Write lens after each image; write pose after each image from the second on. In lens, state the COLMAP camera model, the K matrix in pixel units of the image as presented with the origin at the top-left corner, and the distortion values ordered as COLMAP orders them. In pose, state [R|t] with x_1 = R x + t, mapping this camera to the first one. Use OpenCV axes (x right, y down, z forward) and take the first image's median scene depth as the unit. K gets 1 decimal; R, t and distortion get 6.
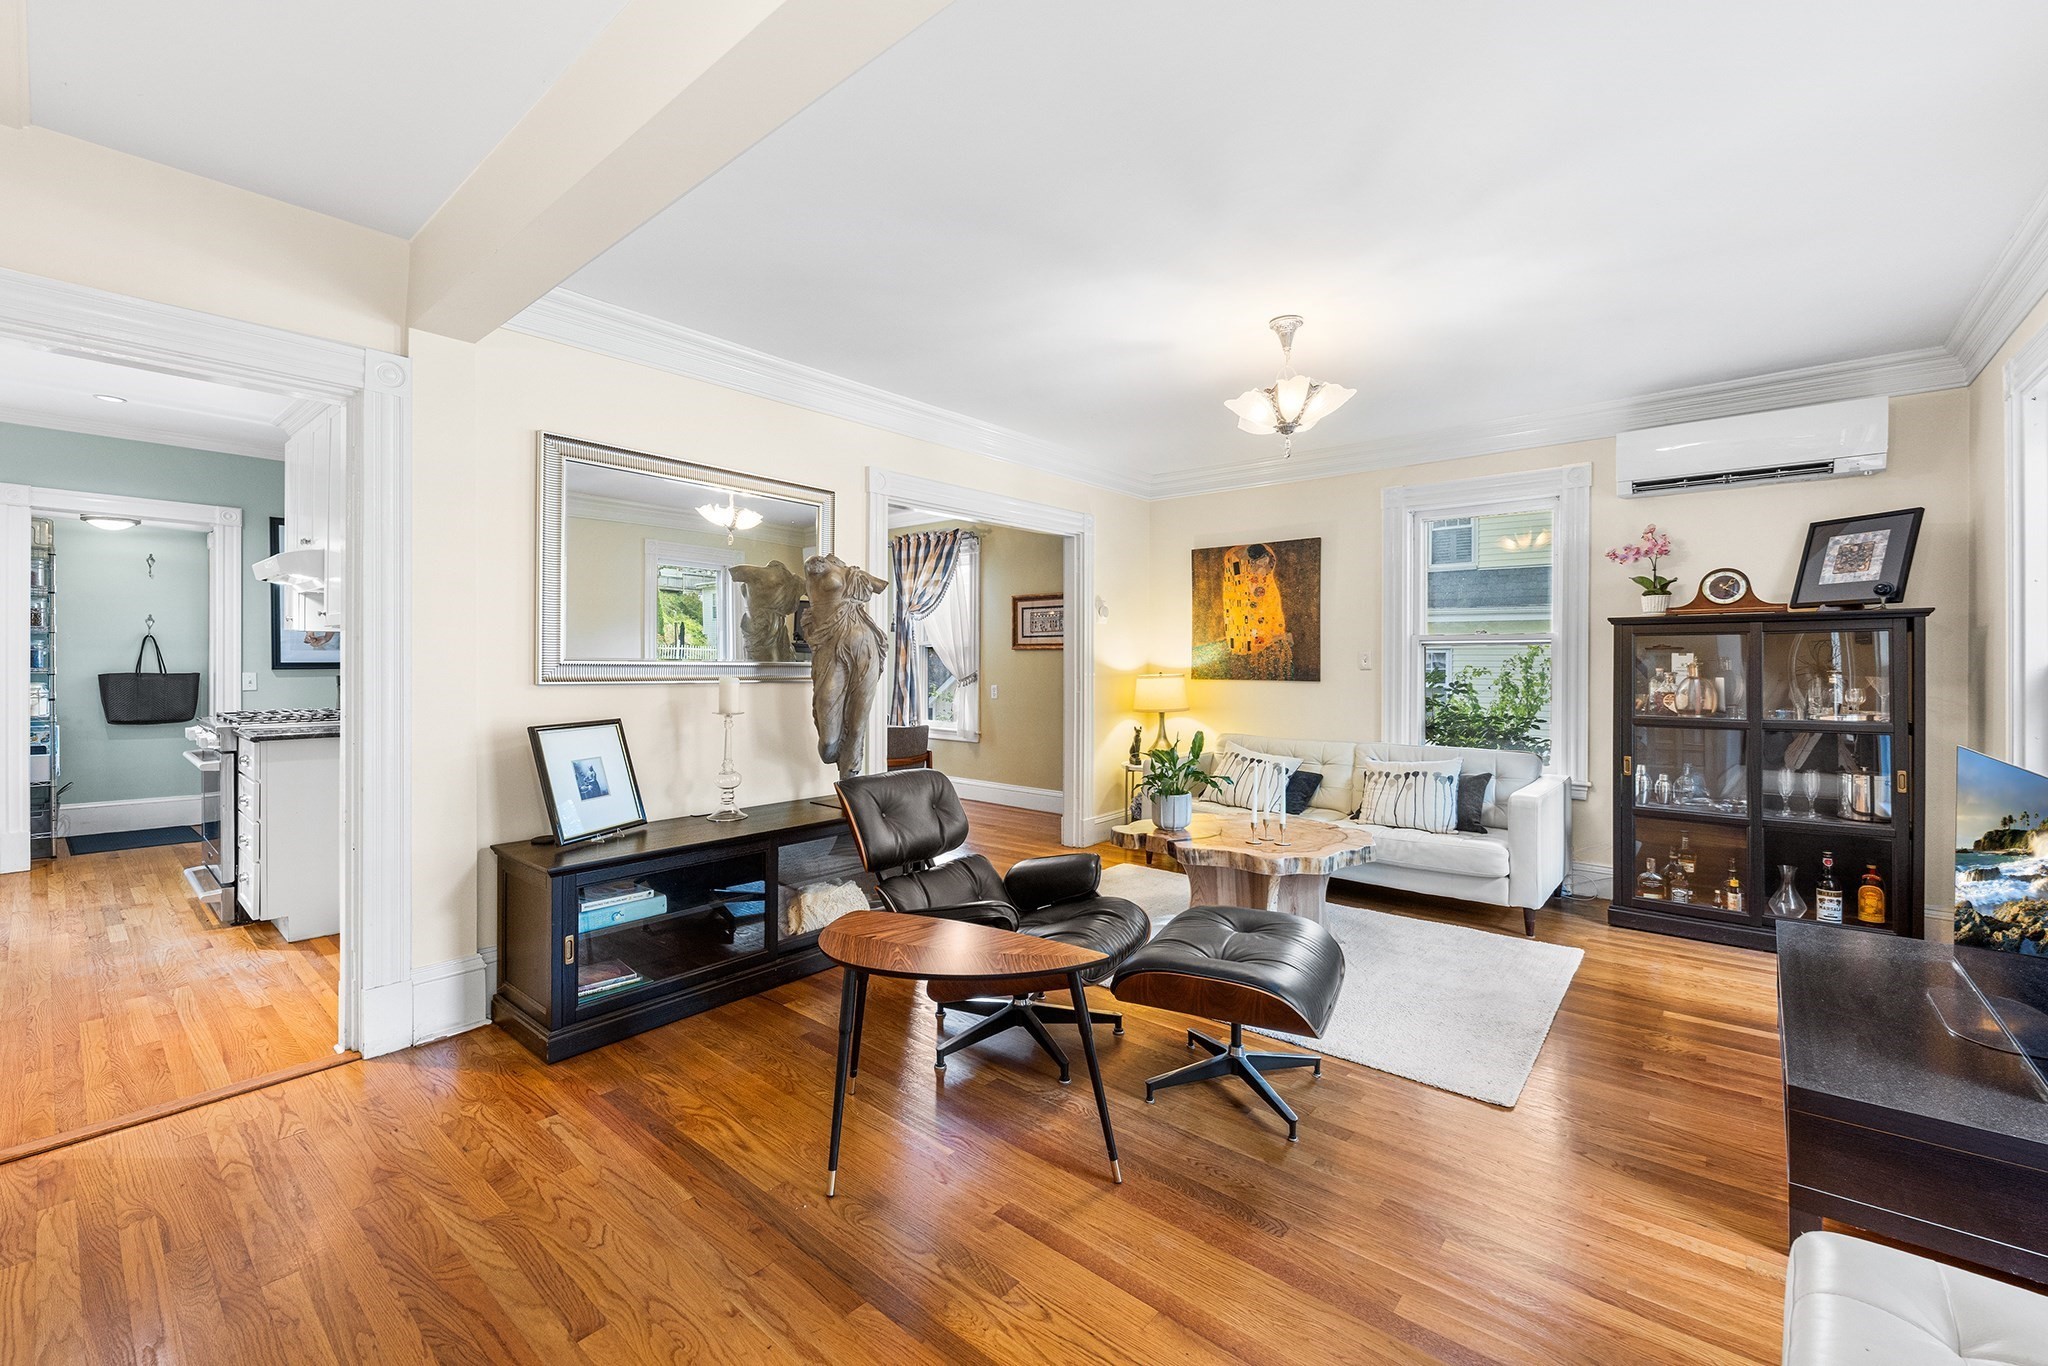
lens RADIAL K [[834.7, 0, 979.8], [0, 834.7, 664.2], [0, 0, 1]] dist [0.007310, -0.000075]
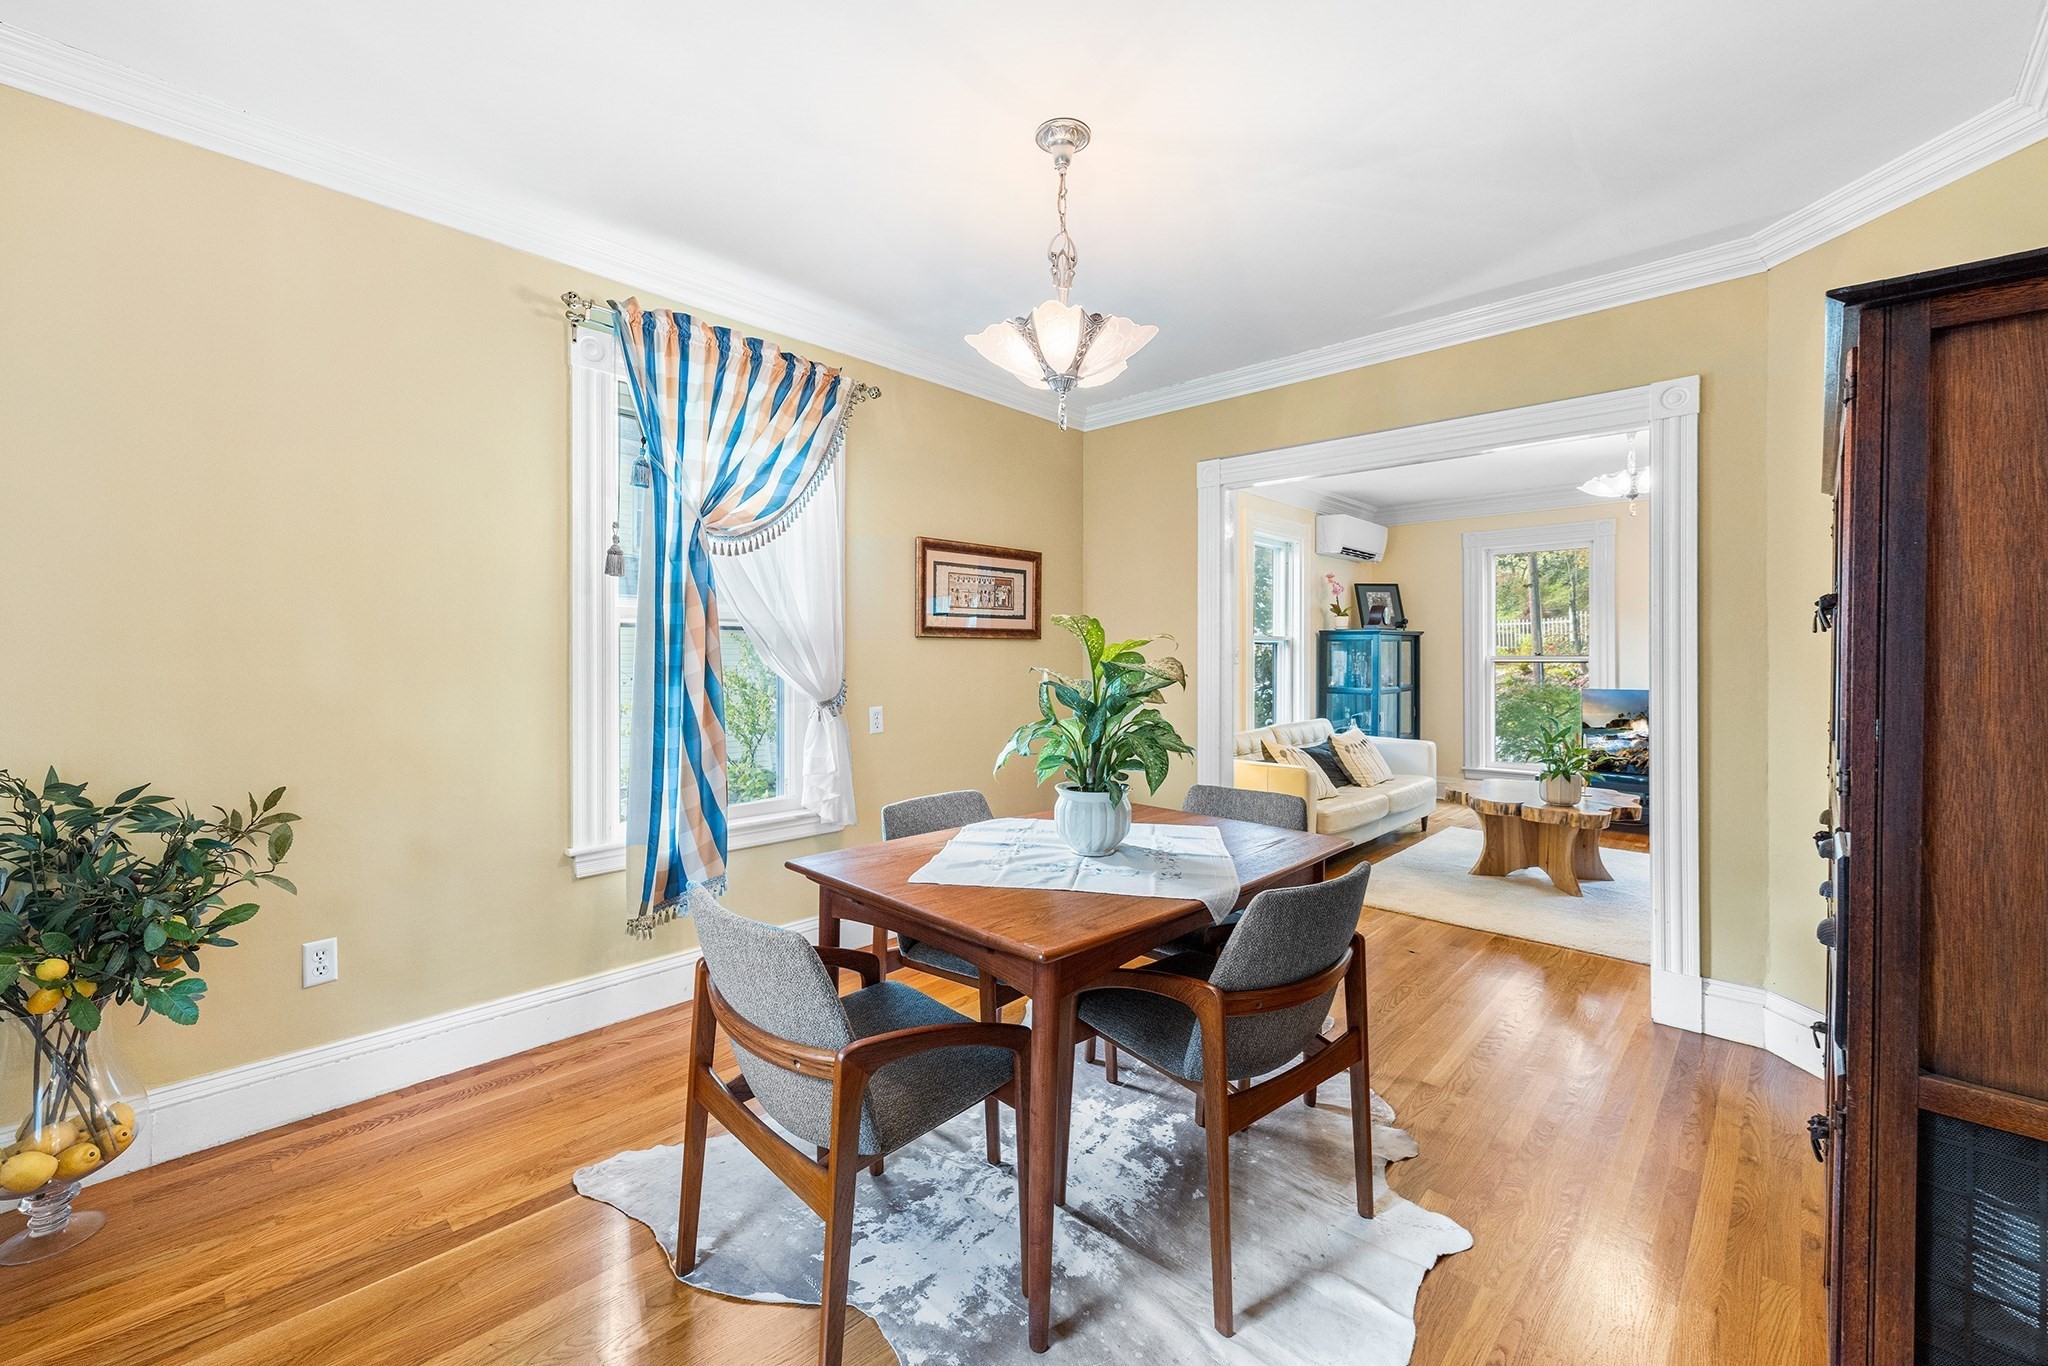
lens RADIAL K [[834.7, 0, 1006.5], [0, 834.7, 648.1], [0, 0, 1]] dist [0.007310, -0.000075]
pose [[0.047461, 0.004624, 0.998862, -0.574580], [0.002049, 0.999987, -0.004726, -0.009398], [-0.998871, 0.002271, 0.047451, 1.074068]]
